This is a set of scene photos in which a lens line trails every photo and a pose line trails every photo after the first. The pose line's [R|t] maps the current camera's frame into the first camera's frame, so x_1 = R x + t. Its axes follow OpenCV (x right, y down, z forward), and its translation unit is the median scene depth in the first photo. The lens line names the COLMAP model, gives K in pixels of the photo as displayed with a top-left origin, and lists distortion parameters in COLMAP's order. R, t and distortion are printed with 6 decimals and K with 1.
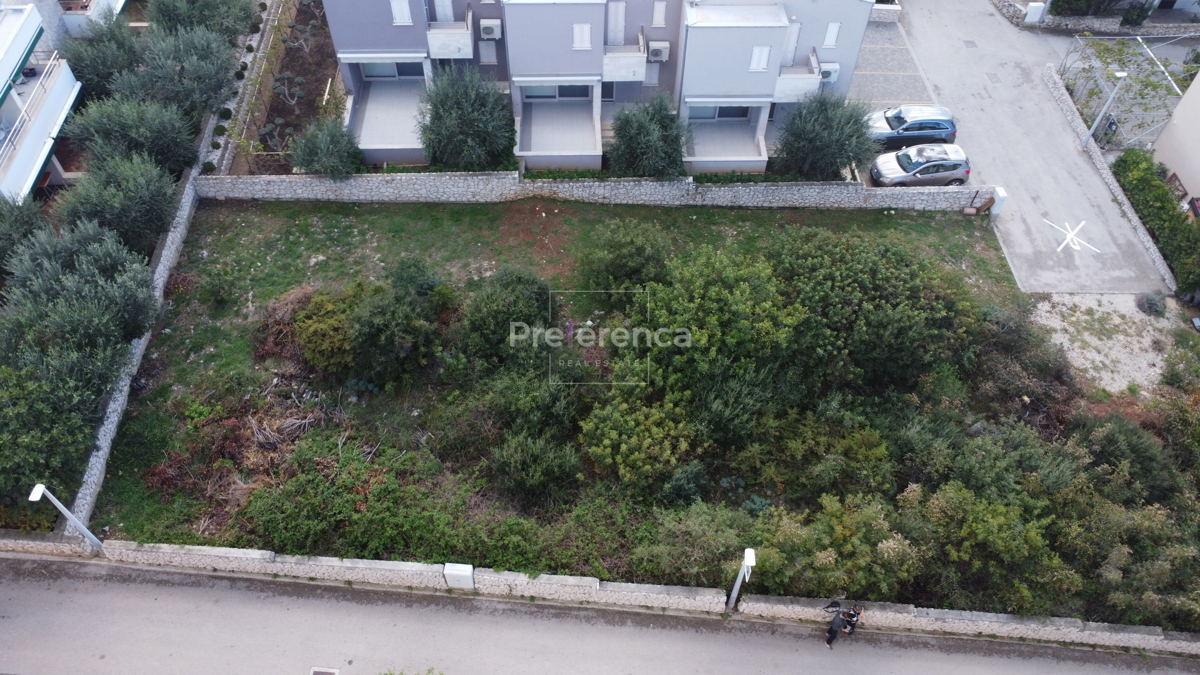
lens RADIAL K [[908.0, 0, 600.0], [0, 908.0, 337.5], [0, 0, 1]] dist [-0.001595, 0.001571]
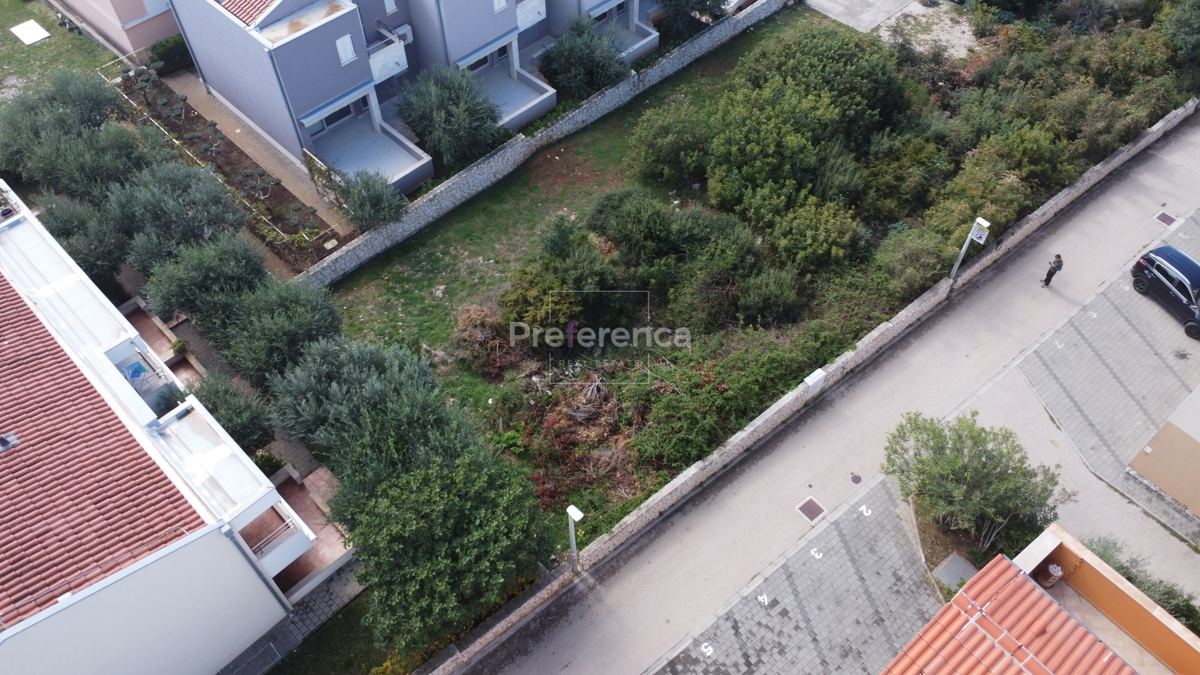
lens RADIAL K [[925.4, 0, 619.5], [0, 925.4, 316.9], [0, 0, 1]] dist [0.001657, 0.000089]
pose [[0.724748, -0.549596, 0.415553, -0.596882], [0.554025, 0.823401, 0.122751, -0.075817], [-0.409631, 0.141263, 0.901248, -0.005280]]
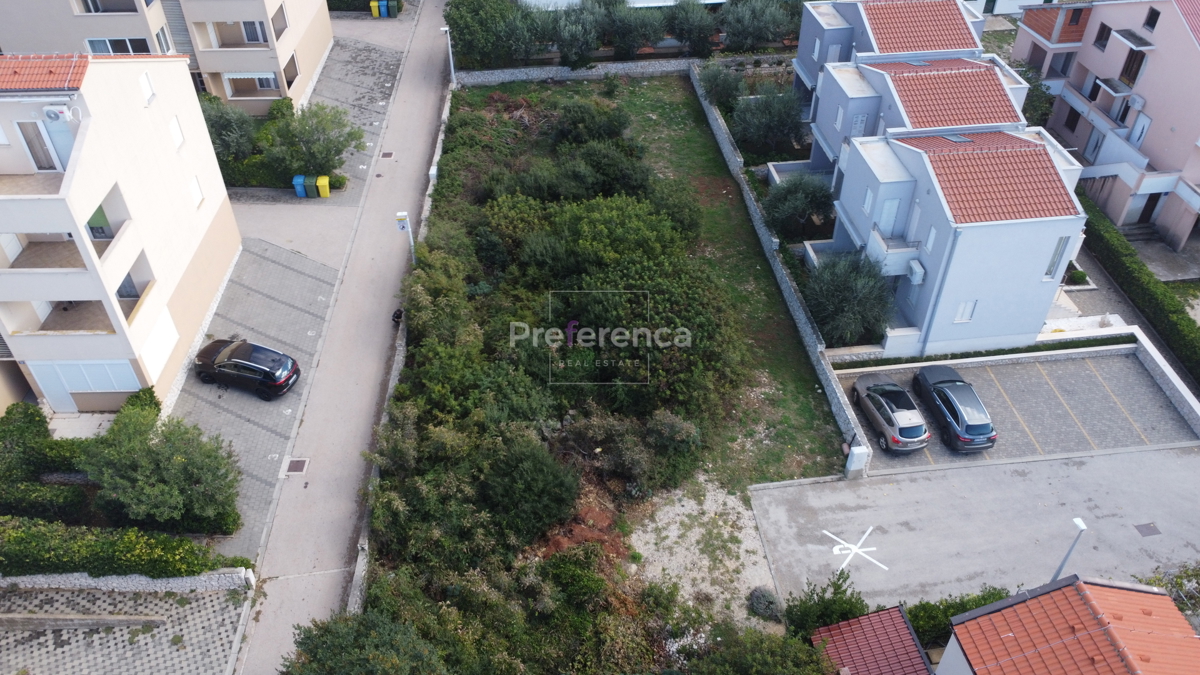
lens RADIAL K [[908.0, 0, 600.0], [0, 908.0, 337.5], [0, 0, 1]] dist [-0.001595, 0.001571]
pose [[0.078846, 0.628063, -0.774158, 1.137703], [-0.784632, 0.518127, 0.340436, -0.349091], [0.614927, 0.580587, 0.533651, 0.307772]]
